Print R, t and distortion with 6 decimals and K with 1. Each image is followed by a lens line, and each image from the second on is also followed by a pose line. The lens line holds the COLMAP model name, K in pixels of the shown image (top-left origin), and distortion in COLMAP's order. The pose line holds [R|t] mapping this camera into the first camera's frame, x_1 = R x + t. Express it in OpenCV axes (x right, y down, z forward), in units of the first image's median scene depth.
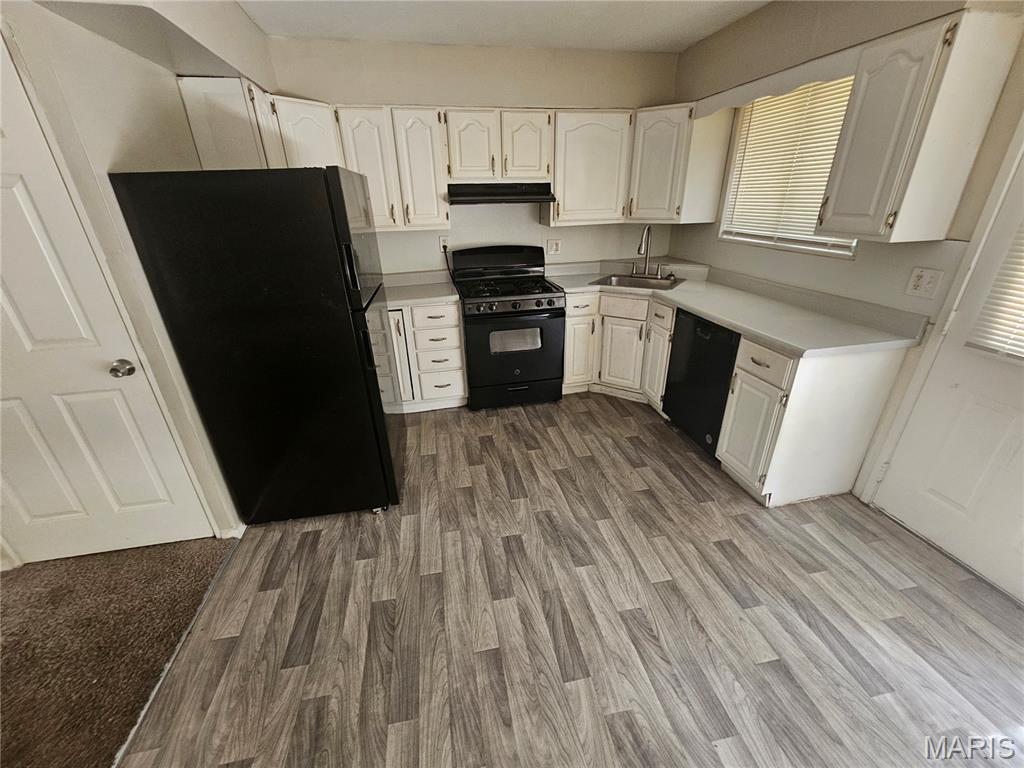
lens RADIAL K [[419.3, 0, 511.3], [0, 419.3, 392.2], [0, 0, 1]] dist [0.000969, -0.000081]
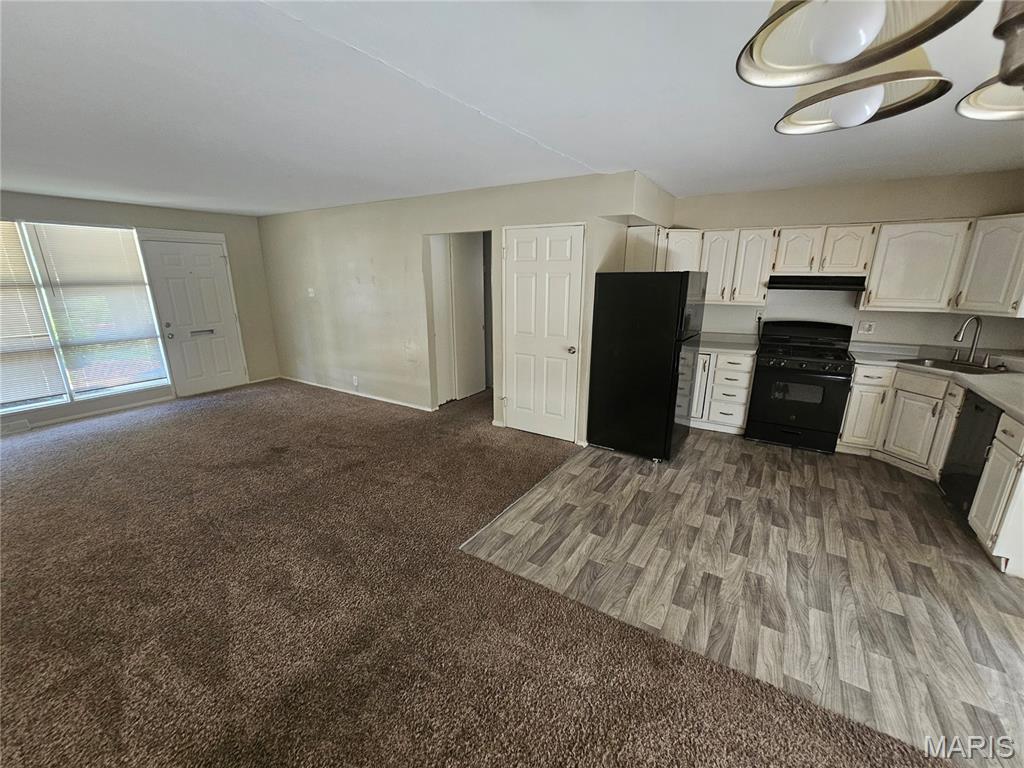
lens RADIAL K [[419.3, 0, 511.3], [0, 419.3, 392.2], [0, 0, 1]] dist [0.000969, -0.000081]
pose [[0.717932, 0.211199, -0.663302, 0.258953], [-0.312543, 0.949219, -0.036048, 0.214717], [0.622005, 0.233190, 0.747484, -0.542398]]
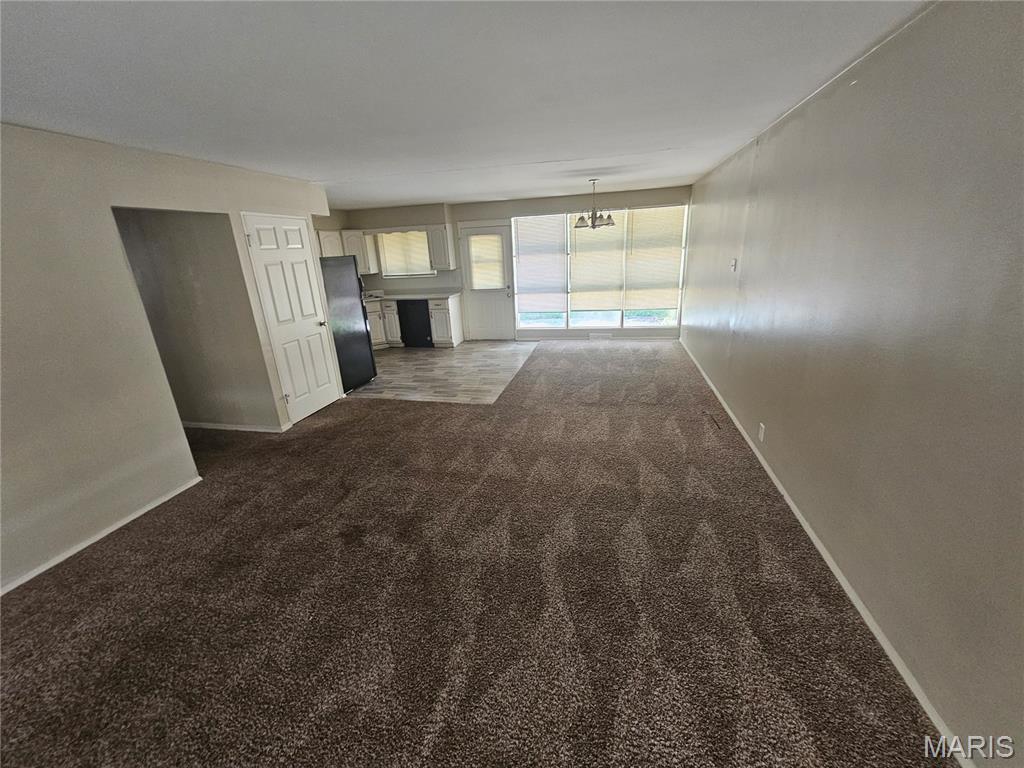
lens RADIAL K [[436.0, 0, 514.4], [0, 436.0, 400.4], [0, 0, 1]] dist [0.000371, -0.000010]
pose [[0.414286, -0.301242, 0.858848, -1.852197], [0.424983, 0.898476, 0.110141, 0.380718], [-0.804833, 0.319366, 0.500248, -0.801850]]
